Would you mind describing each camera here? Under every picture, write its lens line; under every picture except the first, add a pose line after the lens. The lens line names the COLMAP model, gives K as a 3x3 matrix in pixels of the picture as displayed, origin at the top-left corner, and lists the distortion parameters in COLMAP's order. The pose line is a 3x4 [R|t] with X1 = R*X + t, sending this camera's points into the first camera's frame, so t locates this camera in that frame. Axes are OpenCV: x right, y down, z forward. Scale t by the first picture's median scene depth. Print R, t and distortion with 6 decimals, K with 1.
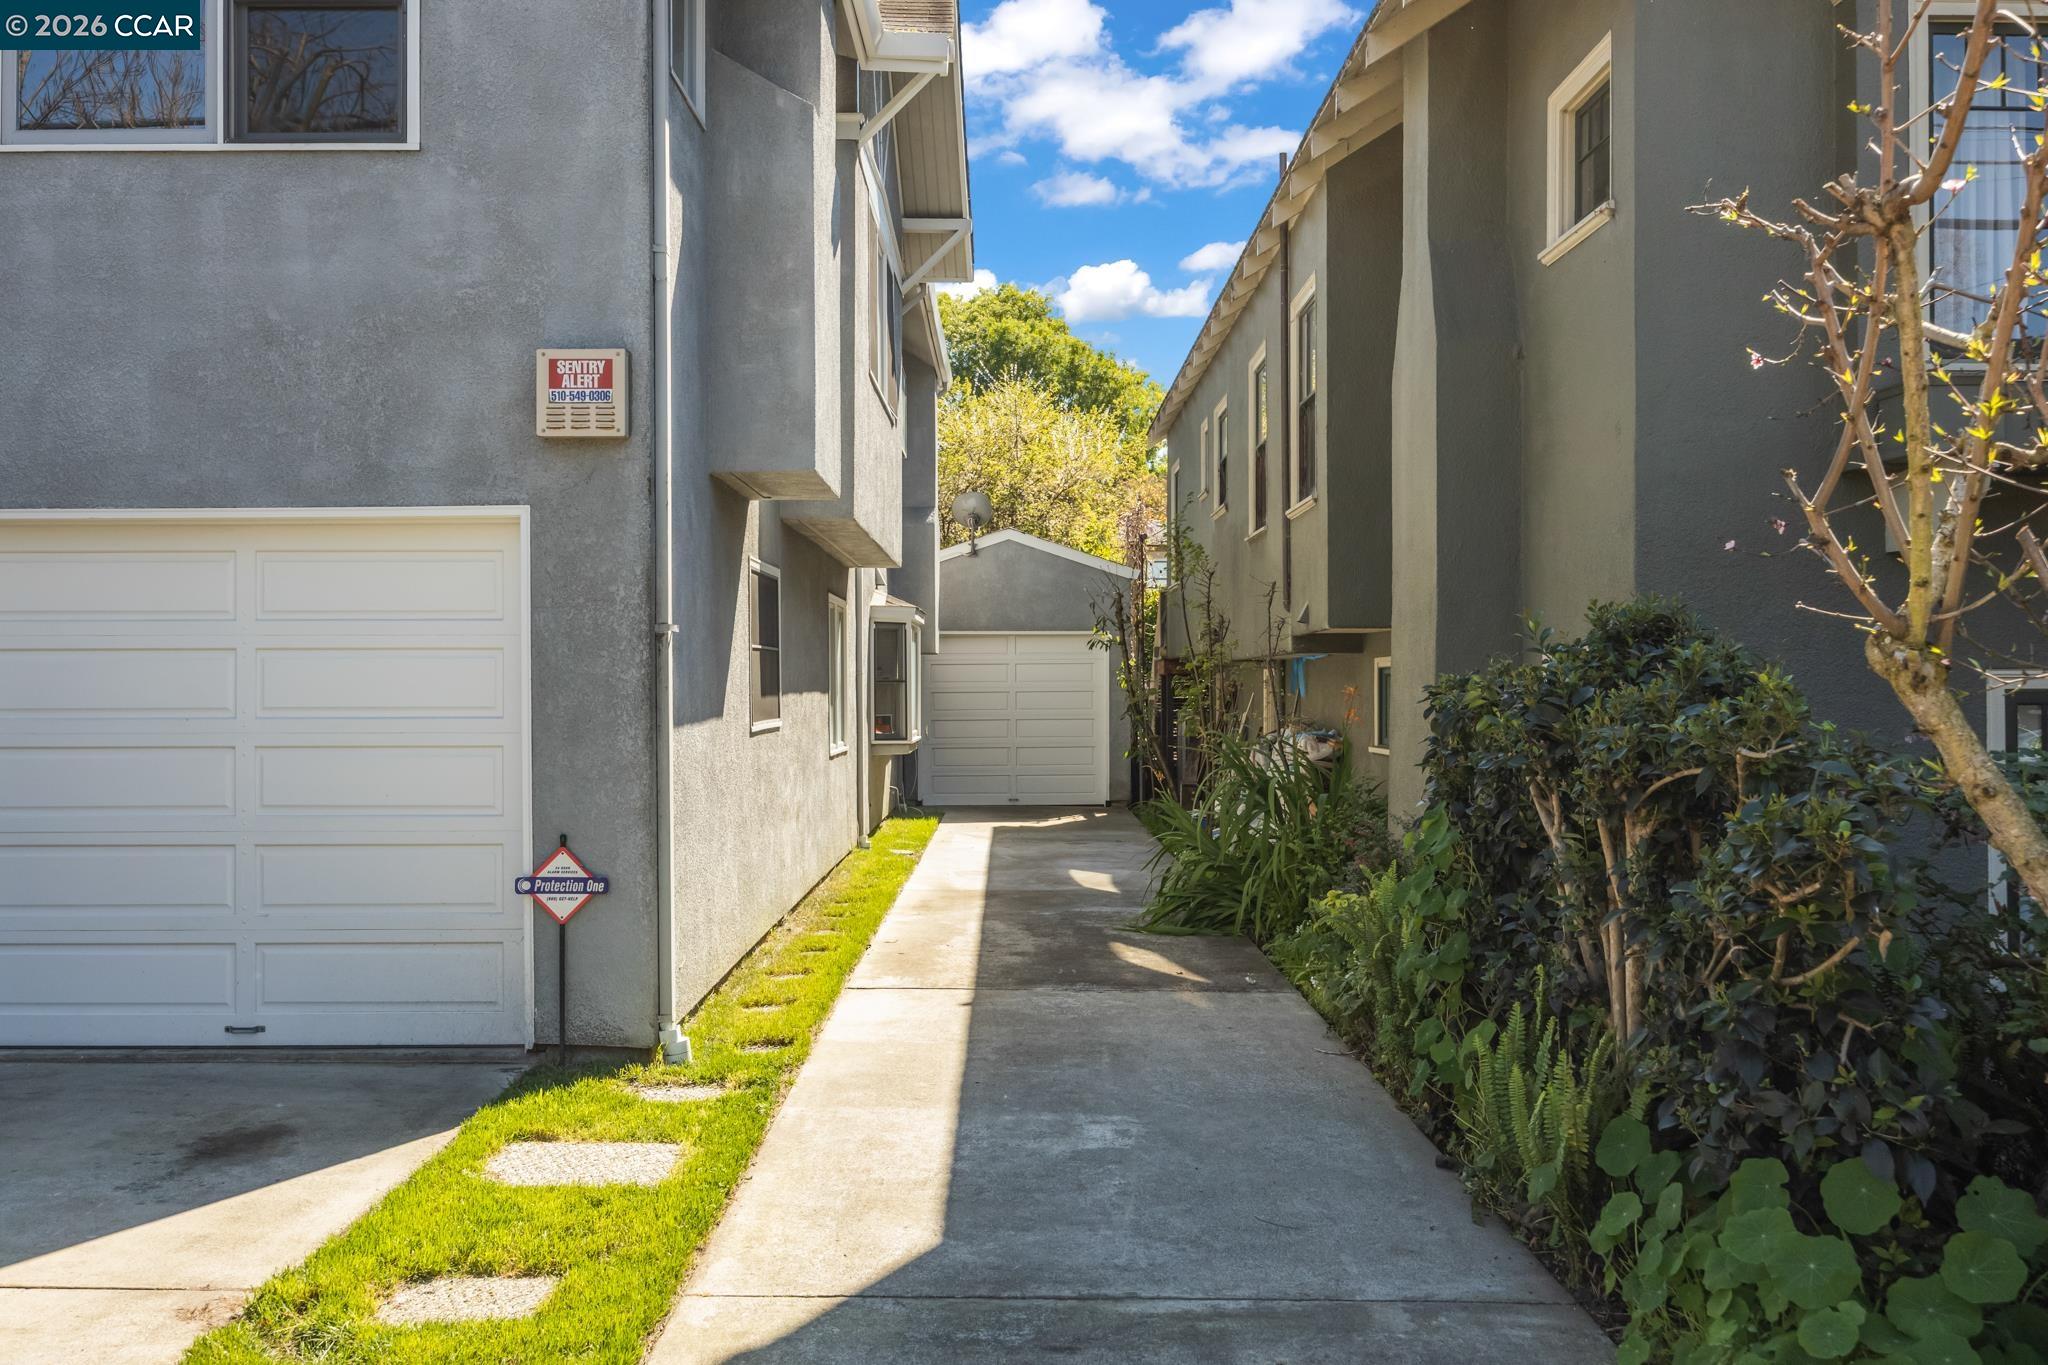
lens RADIAL K [[1831.5, 0, 1014.8], [0, 1831.5, 667.0], [0, 0, 1]] dist [-0.000569, -0.003961]
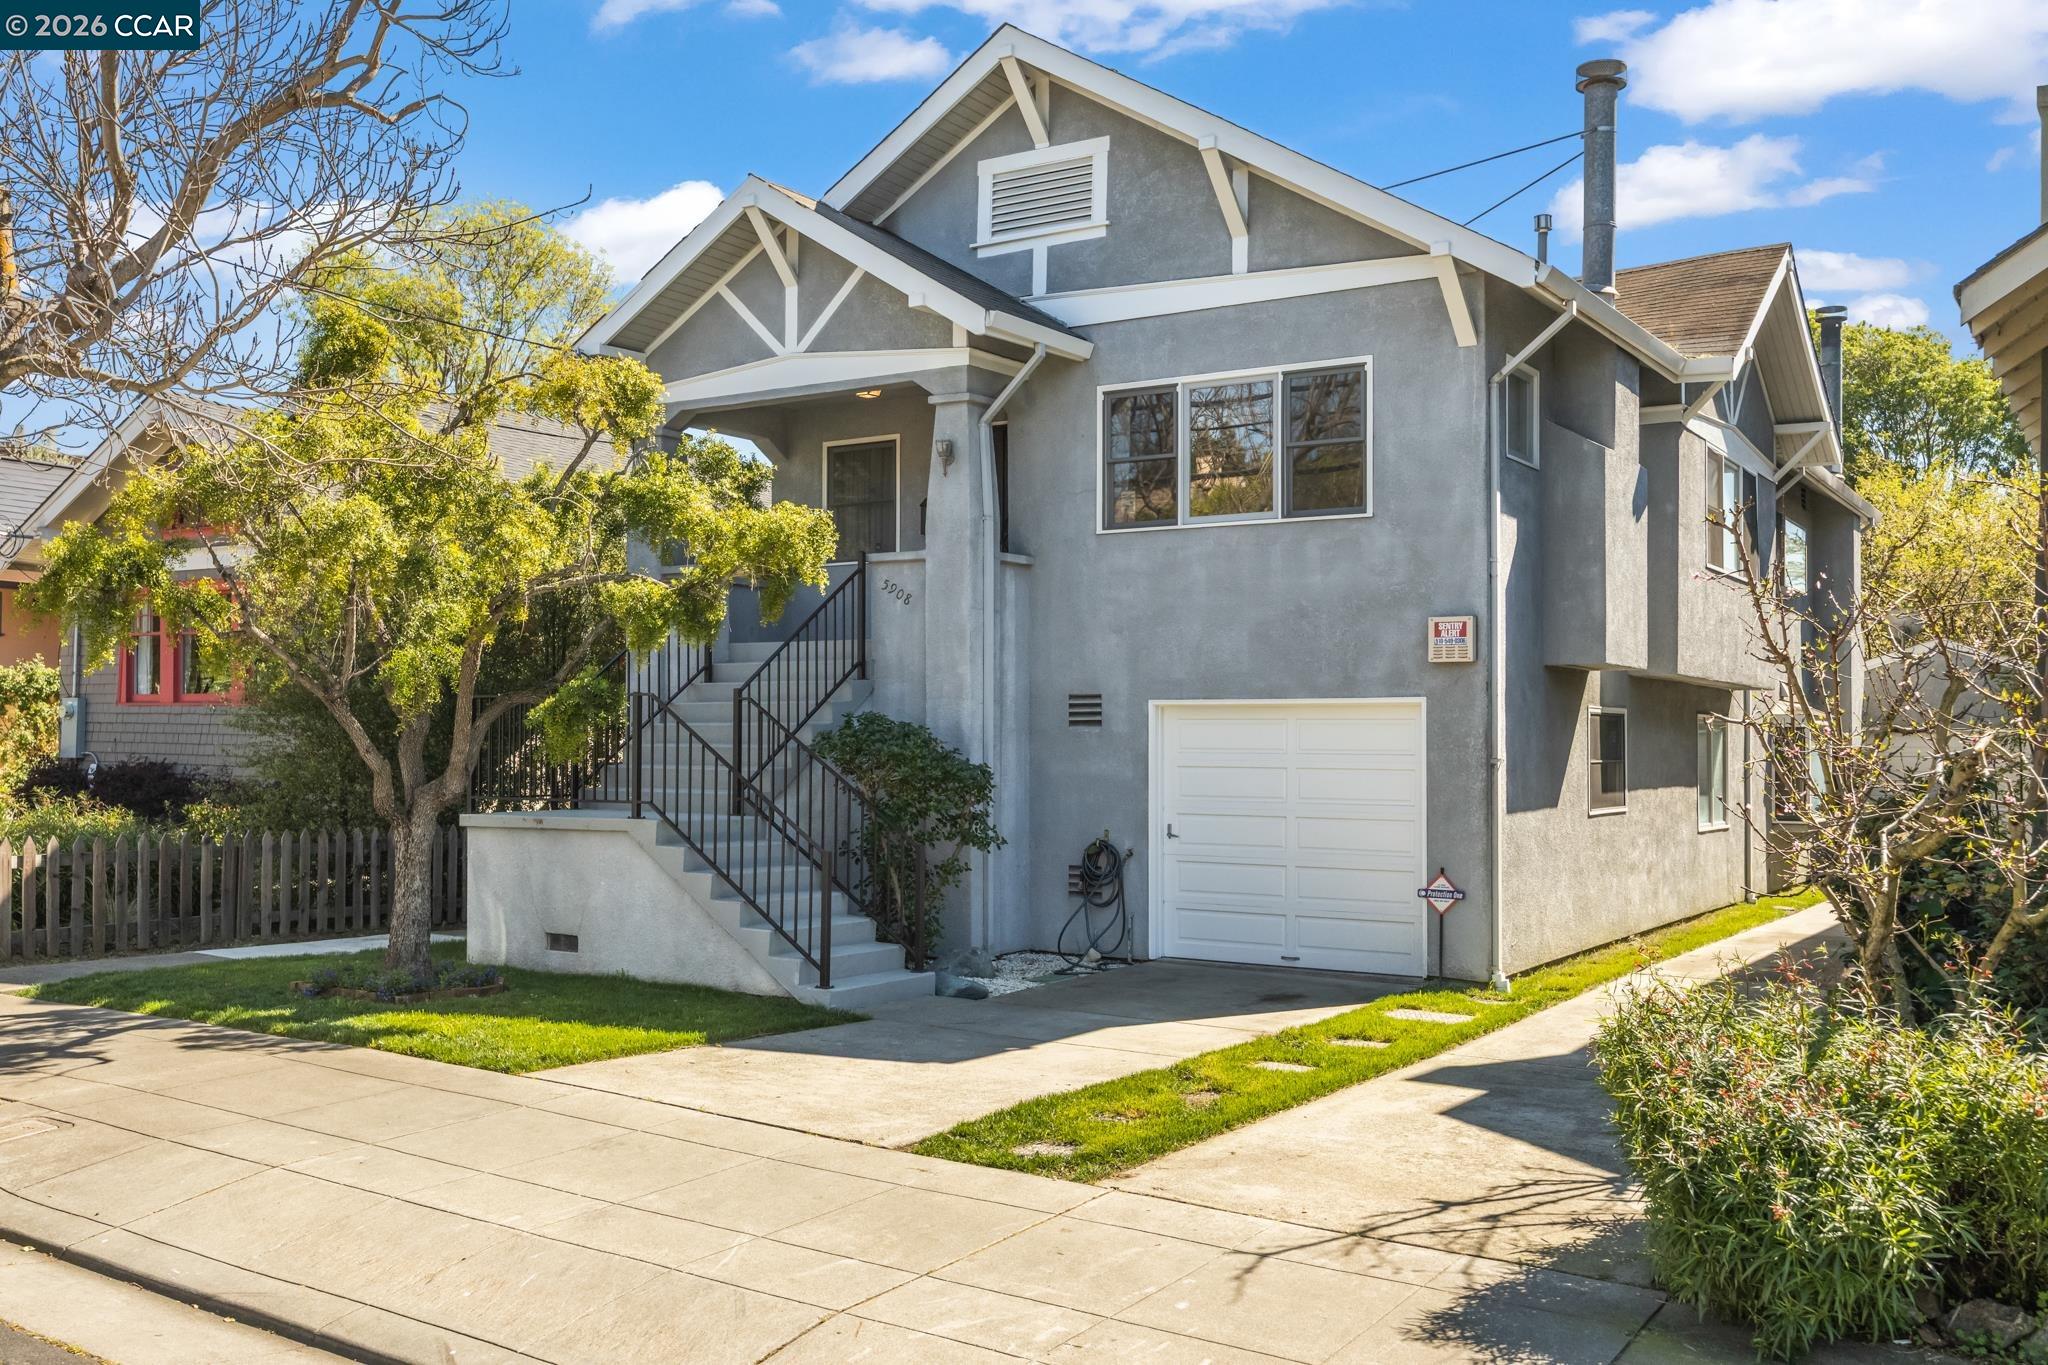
lens RADIAL K [[1831.5, 0, 1015.6], [0, 1831.5, 685.4], [0, 0, 1]] dist [-0.000569, -0.003961]
pose [[0.838589, -0.008783, -0.544695, 0.424663], [-0.004318, 0.999731, -0.022769, -0.054327], [0.544748, 0.021446, 0.838325, -0.857388]]
